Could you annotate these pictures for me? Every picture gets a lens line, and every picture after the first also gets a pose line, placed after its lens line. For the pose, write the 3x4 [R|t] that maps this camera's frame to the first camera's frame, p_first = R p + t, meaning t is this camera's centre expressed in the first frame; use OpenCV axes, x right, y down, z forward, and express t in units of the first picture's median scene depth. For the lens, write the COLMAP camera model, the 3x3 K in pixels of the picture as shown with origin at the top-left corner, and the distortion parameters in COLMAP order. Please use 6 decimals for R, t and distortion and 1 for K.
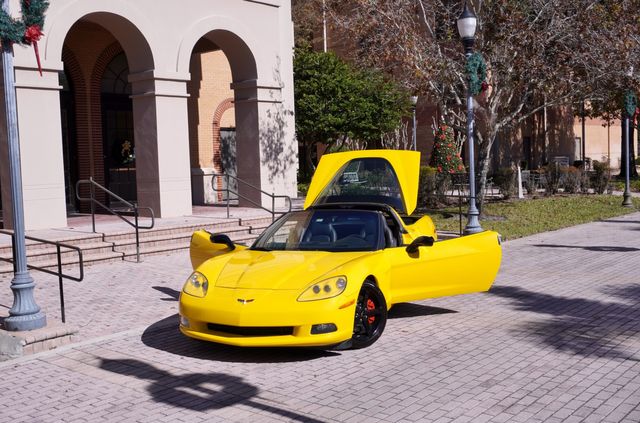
lens RADIAL K [[721.0, 0, 320.0], [0, 721.0, 211.5], [0, 0, 1]] dist [-0.002061, 0.000673]
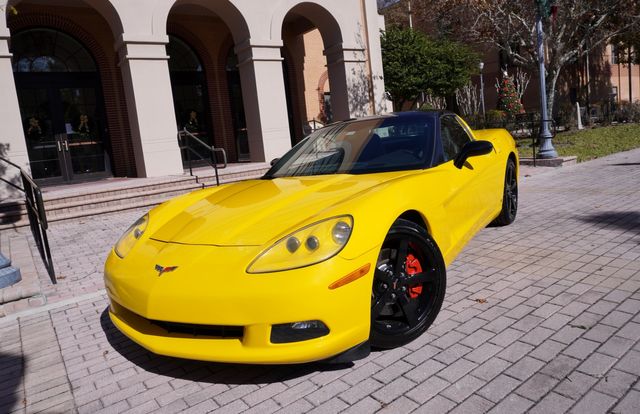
lens RADIAL K [[437.2, 0, 312.2], [0, 437.2, 197.3], [0, 0, 1]] dist [-0.041082, 0.026185]
pose [[0.968115, -0.045021, -0.246429, 0.031657], [0.063738, 0.995613, 0.068507, 0.020333], [0.242264, -0.082029, 0.966737, 0.264619]]
